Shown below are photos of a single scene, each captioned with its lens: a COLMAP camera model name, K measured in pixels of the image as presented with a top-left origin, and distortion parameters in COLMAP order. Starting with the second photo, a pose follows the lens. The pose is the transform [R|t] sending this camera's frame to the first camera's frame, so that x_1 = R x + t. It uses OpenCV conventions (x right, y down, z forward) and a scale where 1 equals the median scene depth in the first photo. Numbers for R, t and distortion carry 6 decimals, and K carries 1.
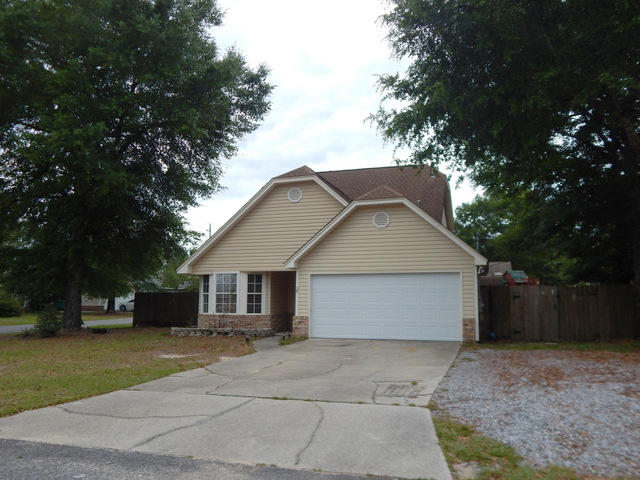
lens RADIAL K [[518.8, 0, 323.4], [0, 518.8, 238.7], [0, 0, 1]] dist [-0.006603, 0.002448]
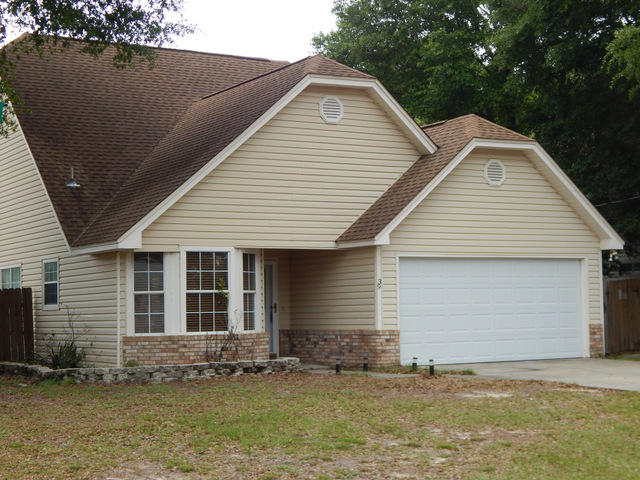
lens RADIAL K [[1128.6, 0, 318.5], [0, 1128.6, 237.2], [0, 0, 1]] dist [0.037329, 0.000000]
pose [[0.664824, 0.032699, 0.746284, -1.026066], [-0.068454, 0.997505, 0.017276, 0.031719], [-0.743857, -0.062572, 0.665404, 0.238453]]
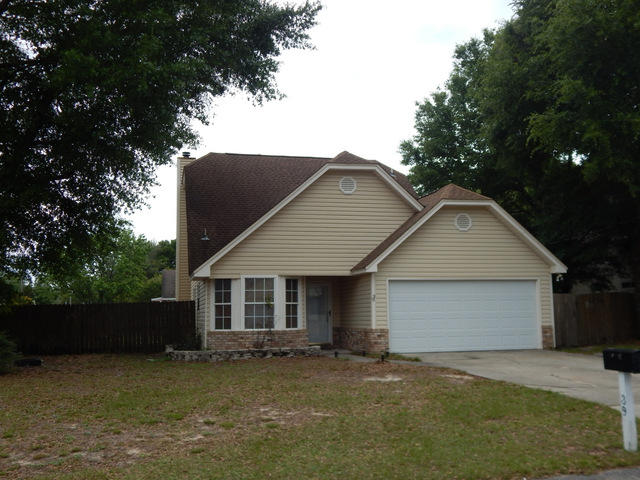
lens RADIAL K [[629.0, 0, 322.0], [0, 629.0, 239.0], [0, 0, 1]] dist [0.015504, 0.000000]
pose [[0.854009, 0.045837, 0.518236, -0.671537], [-0.044777, 0.998891, -0.014561, 0.020819], [-0.518329, -0.010769, 0.855114, 0.163656]]
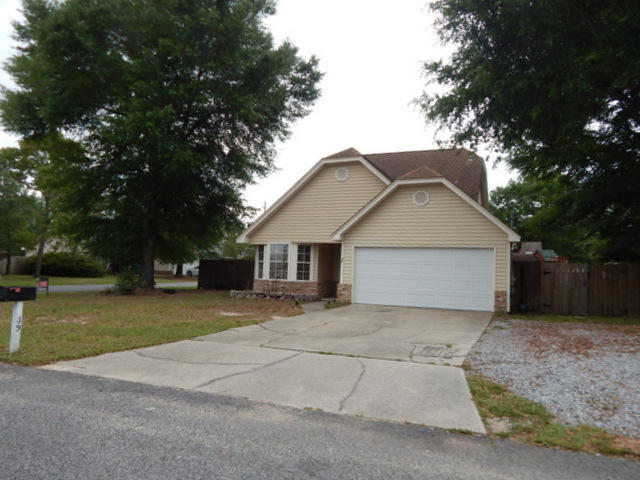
lens RADIAL K [[466.5, 0, 323.9], [0, 466.5, 240.0], [0, 0, 1]] dist [-0.002492, 0.000104]
pose [[0.995788, 0.024749, -0.088281, -0.002293], [-0.020442, 0.998571, 0.049368, 0.007367], [0.089377, -0.047356, 0.994871, 0.007822]]
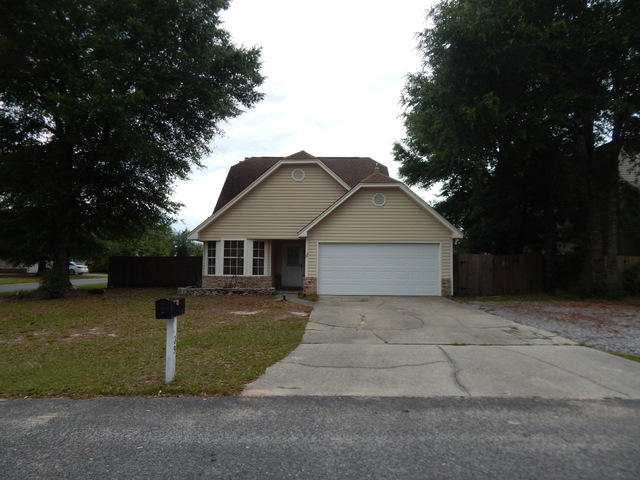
lens RADIAL K [[415.2, 0, 321.3], [0, 415.2, 238.7], [0, 0, 1]] dist [0.005309, -0.003588]
pose [[0.958994, 0.023322, 0.282466, -0.292675], [-0.038645, 0.998061, 0.048800, 0.013073], [-0.280780, -0.057715, 0.958035, 0.080764]]
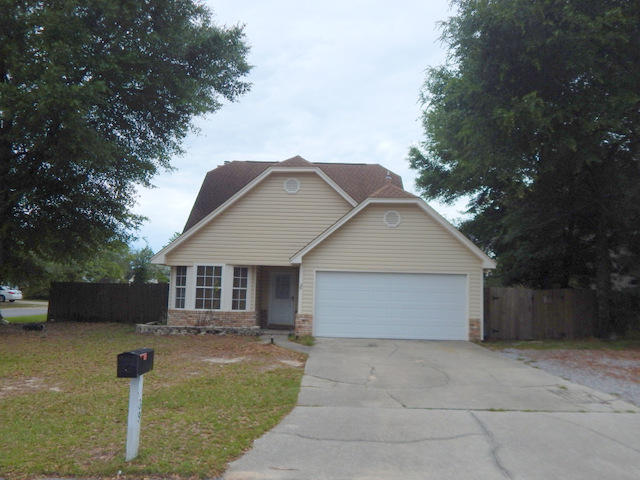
lens RADIAL K [[518.8, 0, 321.4], [0, 518.8, 235.9], [0, 0, 1]] dist [-0.006603, 0.002448]
pose [[0.955044, 0.054261, 0.291456, -0.300016], [-0.057030, 0.998372, 0.001007, 0.003119], [-0.290927, -0.017583, 0.956584, 0.084090]]
